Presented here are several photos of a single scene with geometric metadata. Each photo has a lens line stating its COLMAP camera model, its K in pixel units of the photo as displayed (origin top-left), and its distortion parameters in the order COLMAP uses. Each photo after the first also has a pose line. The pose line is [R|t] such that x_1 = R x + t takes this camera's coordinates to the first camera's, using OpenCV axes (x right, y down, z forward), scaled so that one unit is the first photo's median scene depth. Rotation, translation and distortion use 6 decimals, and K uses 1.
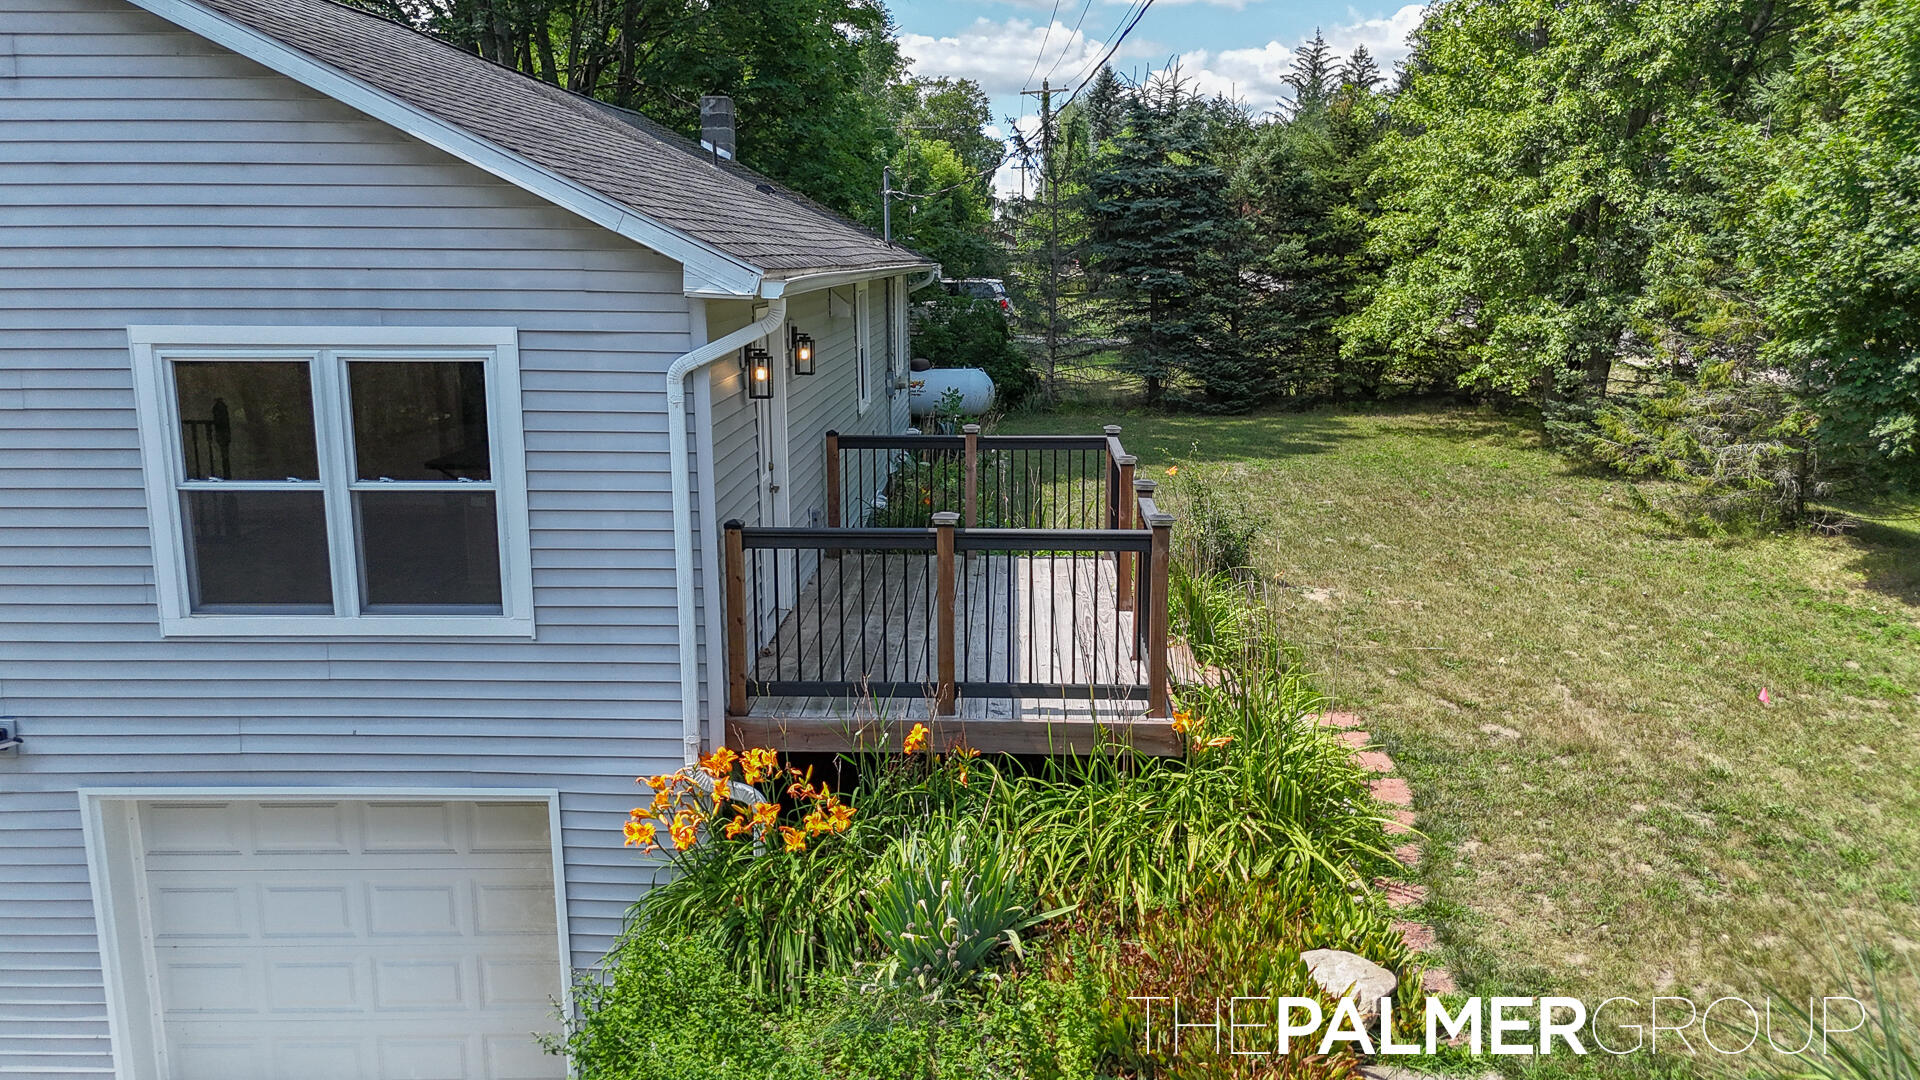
lens RADIAL K [[1398.7, 0, 960.0], [0, 1398.7, 540.0], [0, 0, 1]] dist [0.048623, -0.001562]
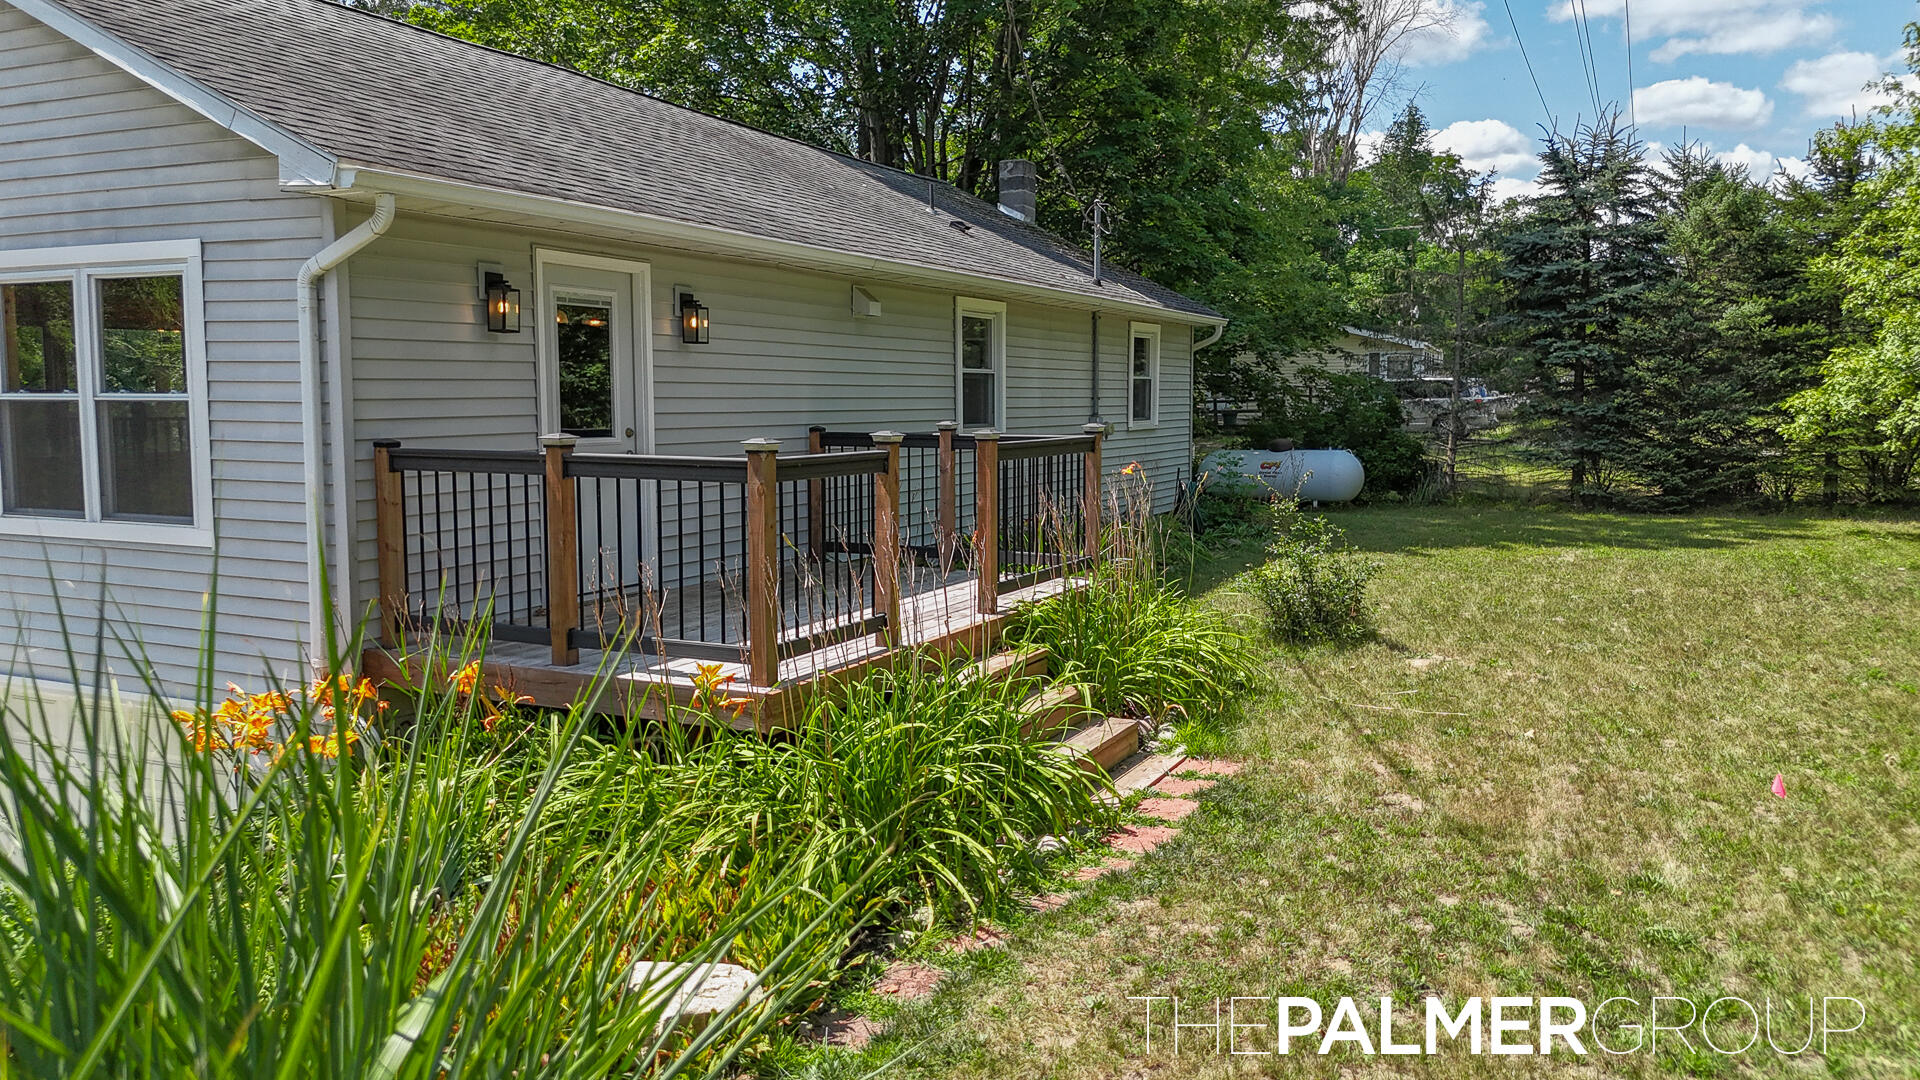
lens RADIAL K [[1398.7, 0, 960.0], [0, 1398.7, 540.0], [0, 0, 1]] dist [0.048623, -0.001562]
pose [[0.914951, 0.044873, -0.401062, 0.589604], [-0.081865, 0.993774, -0.075572, 0.094686], [0.395174, 0.101978, 0.912928, 0.284593]]
